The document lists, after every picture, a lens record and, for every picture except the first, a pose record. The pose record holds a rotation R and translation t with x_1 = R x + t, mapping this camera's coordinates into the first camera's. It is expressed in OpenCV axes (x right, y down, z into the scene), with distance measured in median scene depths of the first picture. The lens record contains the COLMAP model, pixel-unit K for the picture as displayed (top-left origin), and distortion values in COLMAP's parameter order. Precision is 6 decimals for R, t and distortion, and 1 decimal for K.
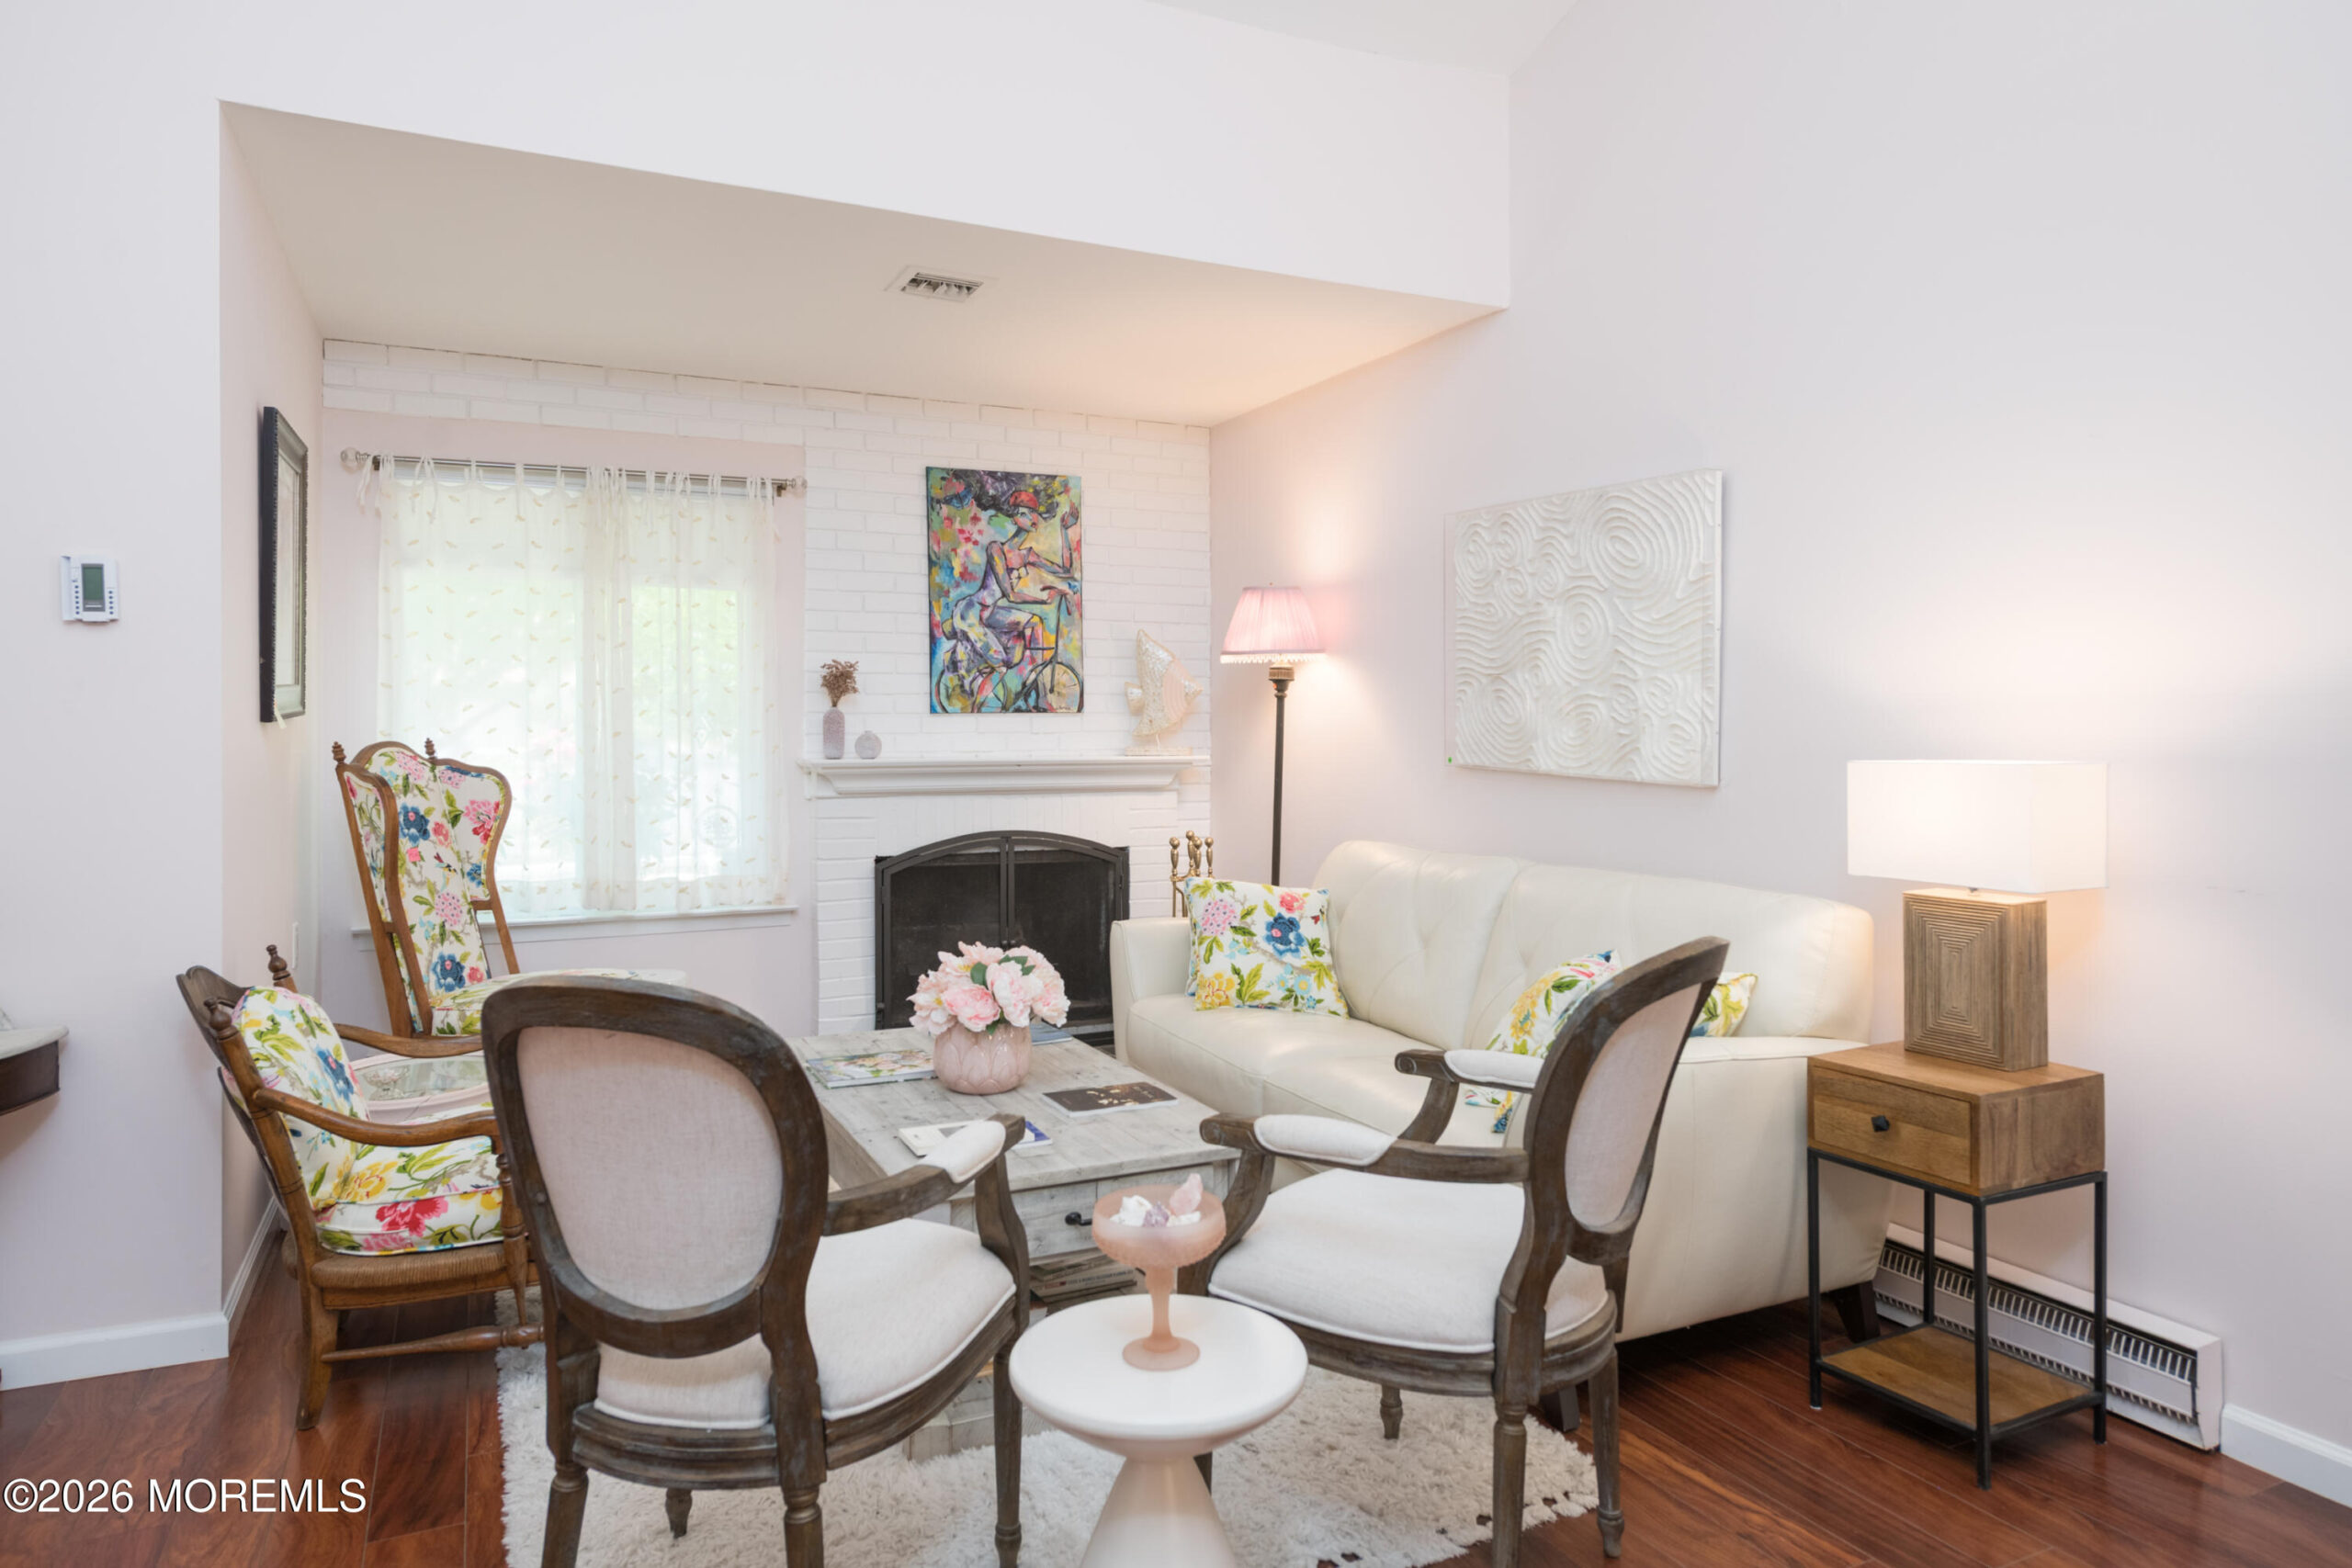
lens RADIAL K [[1432.6, 0, 1135.7], [0, 1432.6, 746.2], [0, 0, 1]] dist [0.008798, 0.002340]
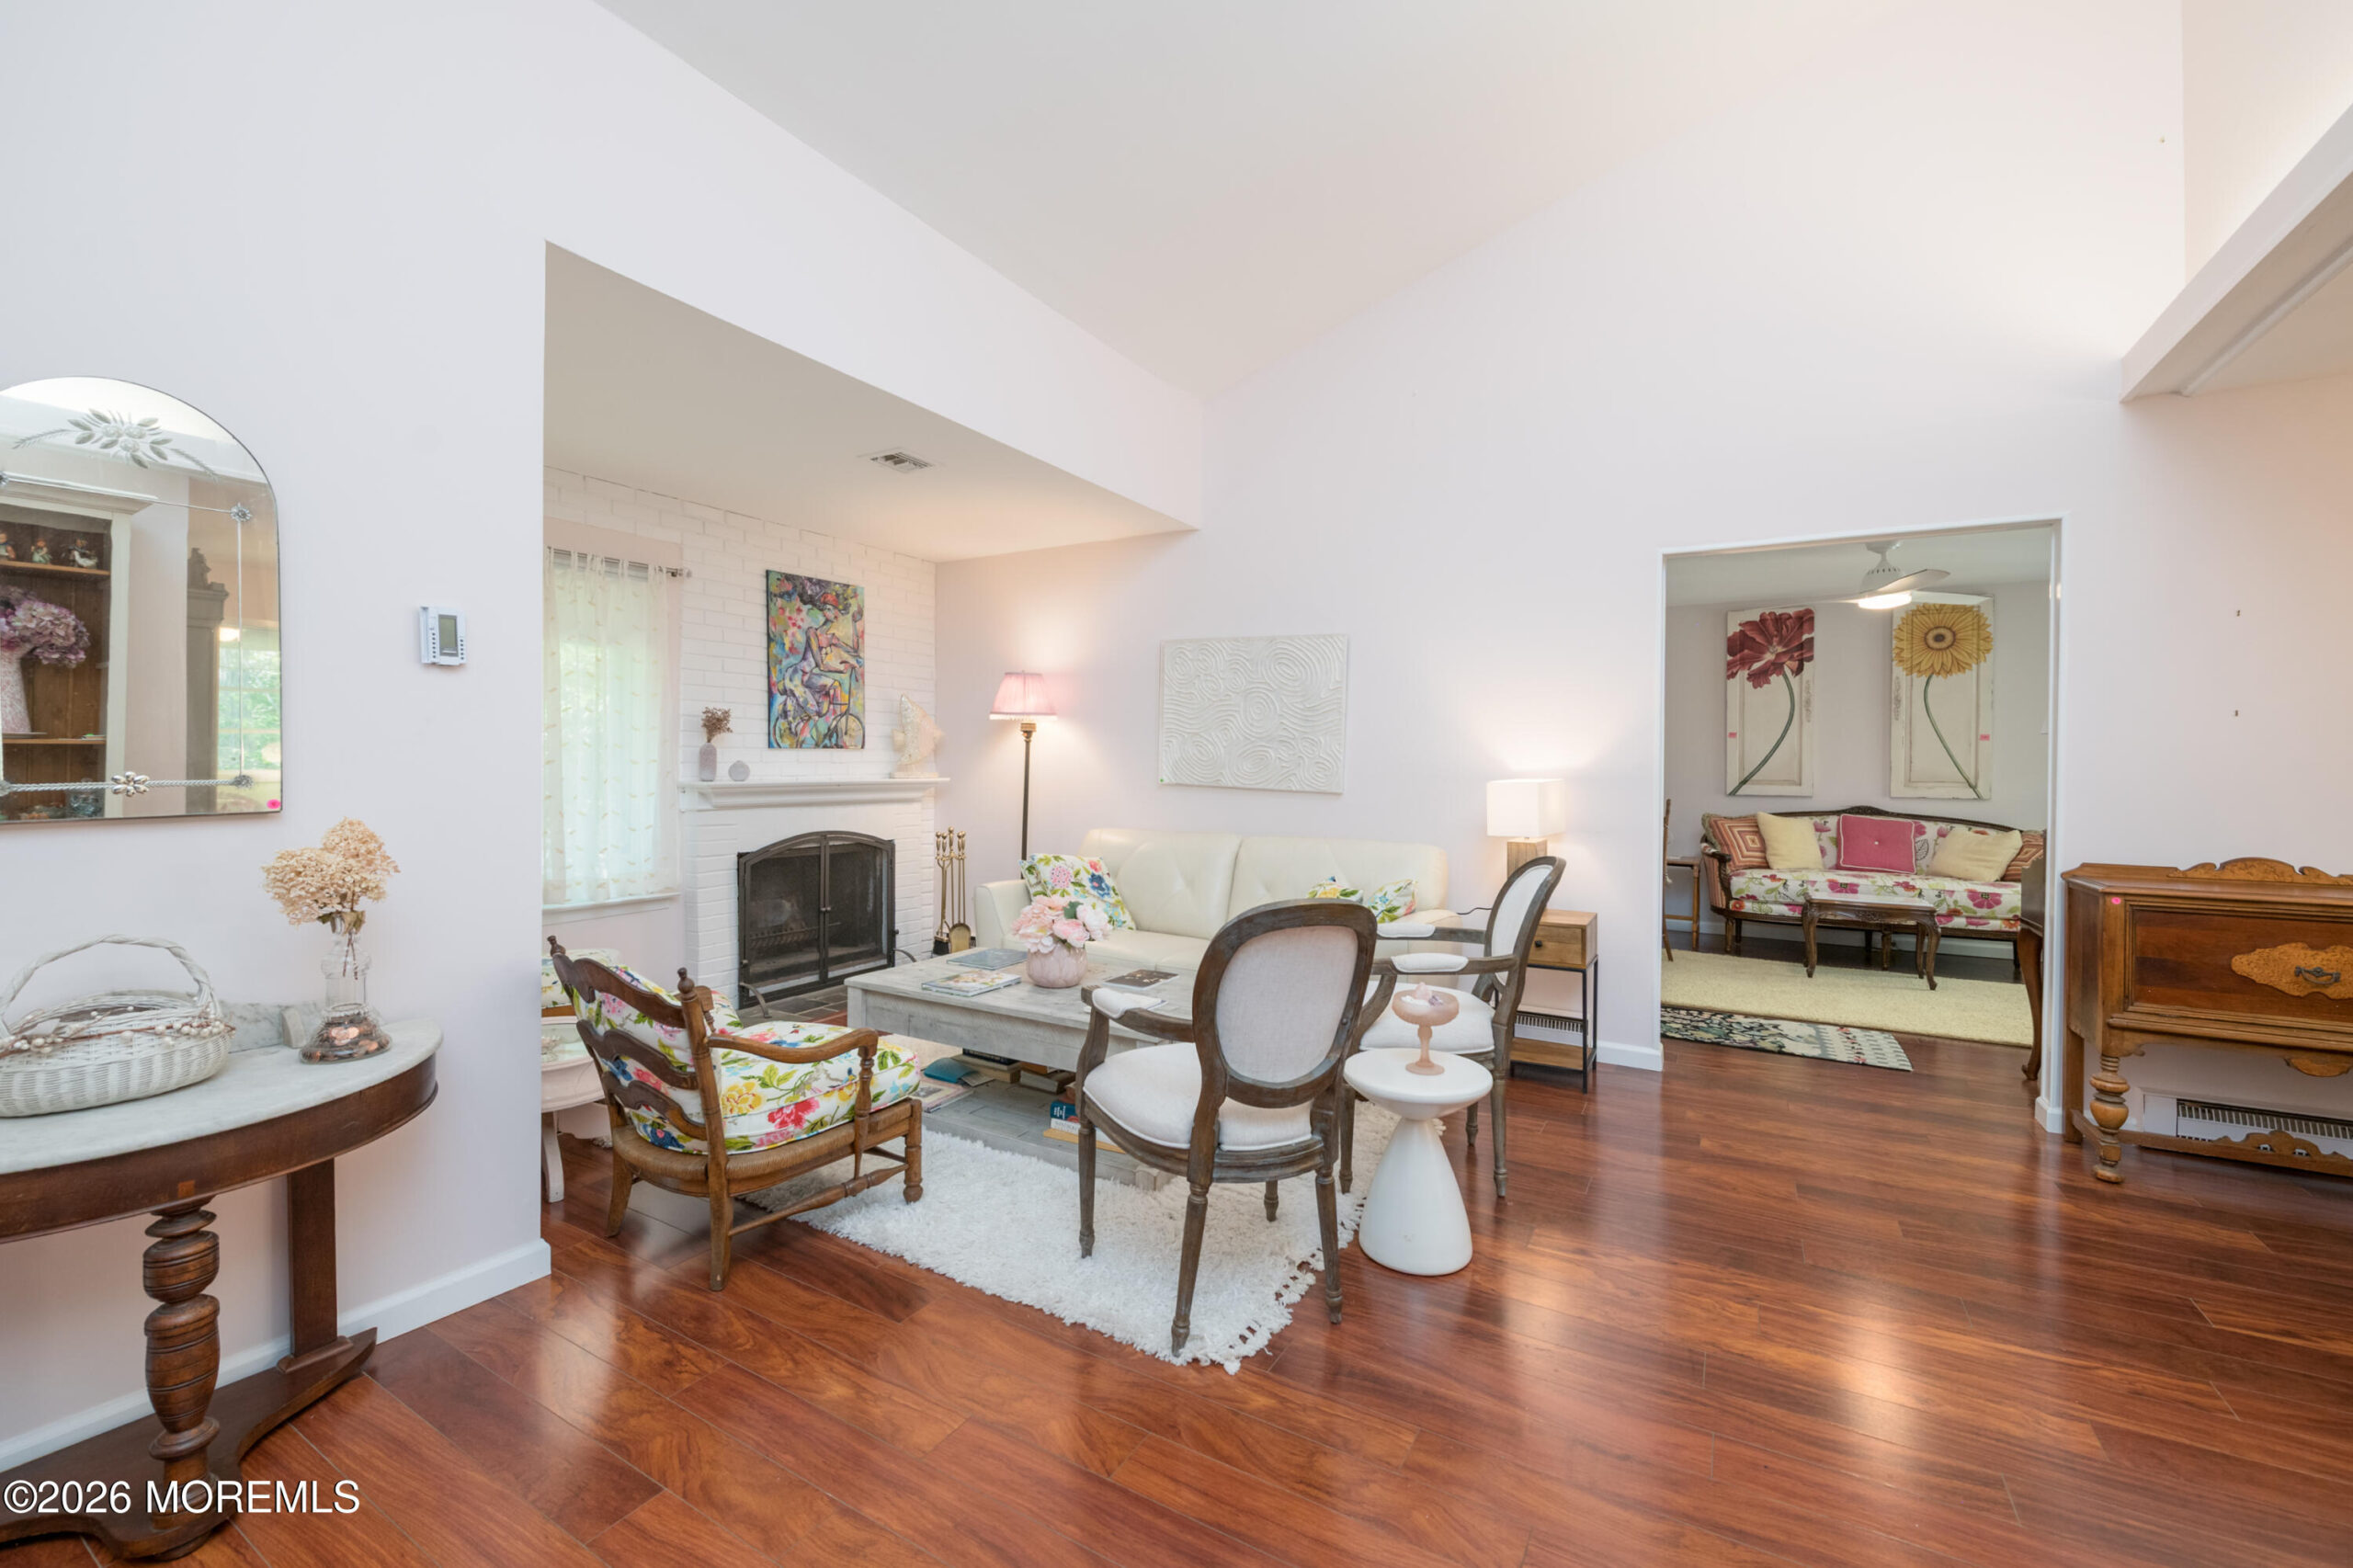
lens RADIAL K [[943.2, 0, 1186.3], [0, 943.2, 767.3], [0, 0, 1]] dist [0.000086, -0.002684]
pose [[0.832234, 0.003869, 0.554410, -0.323066], [-0.001786, 0.999989, -0.004296, -0.001102], [-0.554421, 0.002585, 0.832232, 0.019180]]
